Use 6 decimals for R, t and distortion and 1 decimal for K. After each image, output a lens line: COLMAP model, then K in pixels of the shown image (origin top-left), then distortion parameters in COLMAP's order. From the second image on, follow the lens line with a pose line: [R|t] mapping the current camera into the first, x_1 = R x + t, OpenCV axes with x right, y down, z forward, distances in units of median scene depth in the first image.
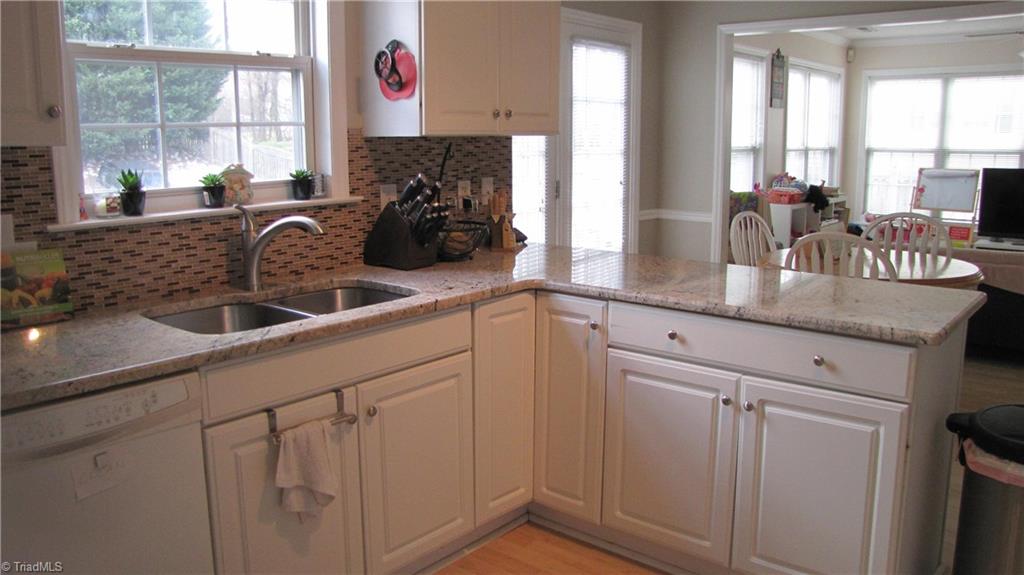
lens RADIAL K [[814.0, 0, 504.9], [0, 814.0, 274.7], [0, 0, 1]] dist [-0.171240, 0.136613]
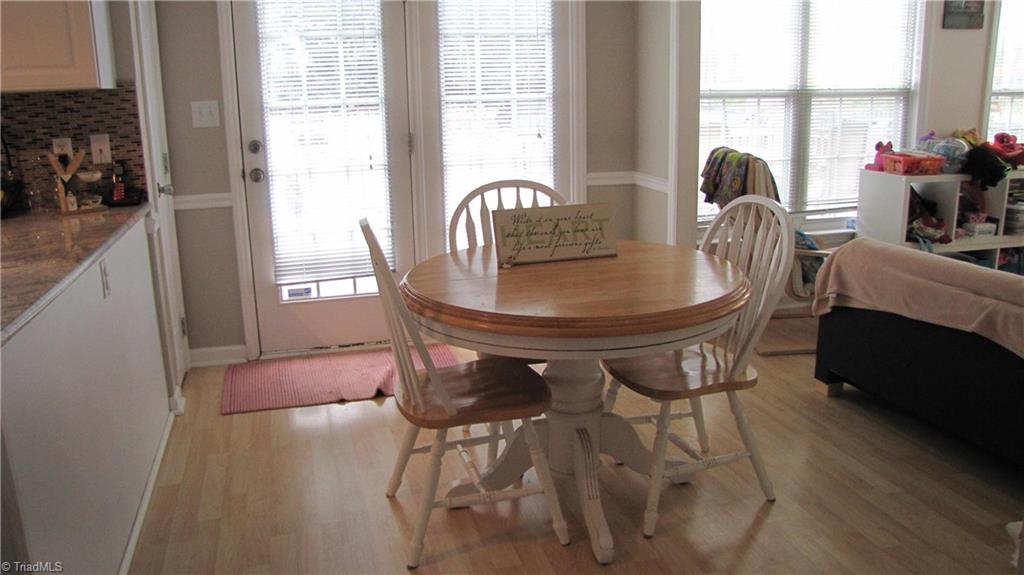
lens RADIAL K [[814.0, 0, 504.9], [0, 814.0, 274.7], [0, 0, 1]] dist [-0.171240, 0.136613]
pose [[0.823089, 0.121411, -0.554782, 1.019254], [-0.079349, 0.991884, 0.099344, -0.098398], [0.562341, -0.037747, 0.826043, 0.583550]]
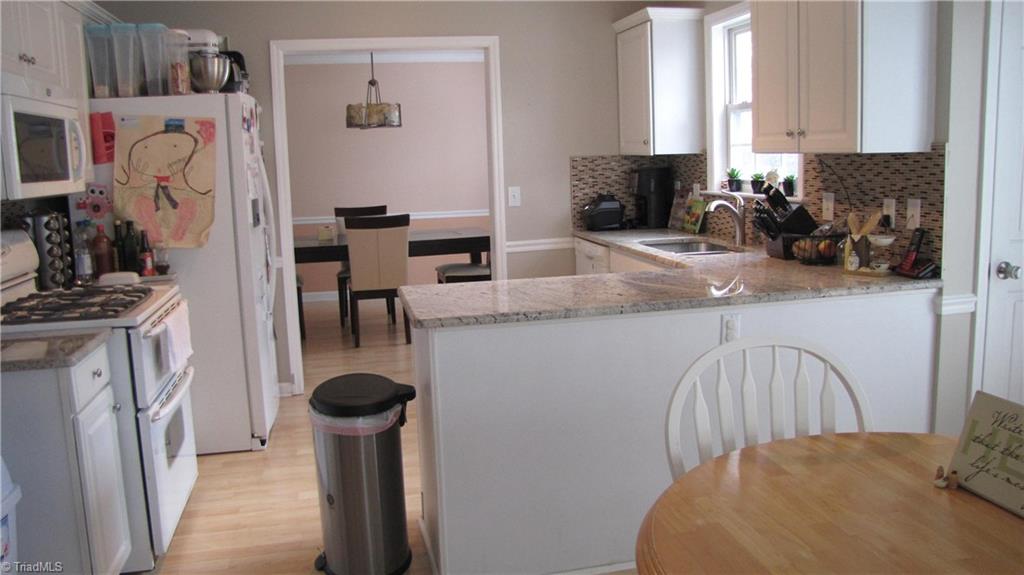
lens RADIAL K [[814.0, 0, 504.9], [0, 814.0, 274.7], [0, 0, 1]] dist [-0.171240, 0.136613]
pose [[-0.615144, 0.143314, -0.775280, 1.072003], [-0.094769, 0.962770, 0.253167, -0.246507], [0.782699, 0.229206, -0.578660, 1.335841]]
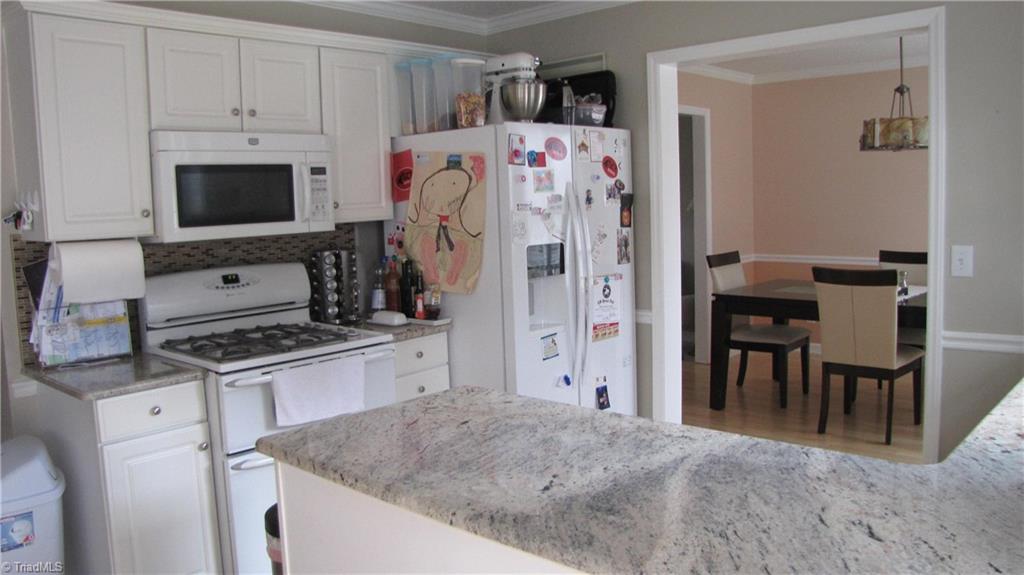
lens RADIAL K [[814.0, 0, 504.9], [0, 814.0, 274.7], [0, 0, 1]] dist [-0.171240, 0.136613]
pose [[-0.997980, 0.039327, 0.049894, 0.271318], [0.050996, 0.964269, 0.259972, -0.254398], [-0.037887, 0.261991, -0.964326, 1.344629]]
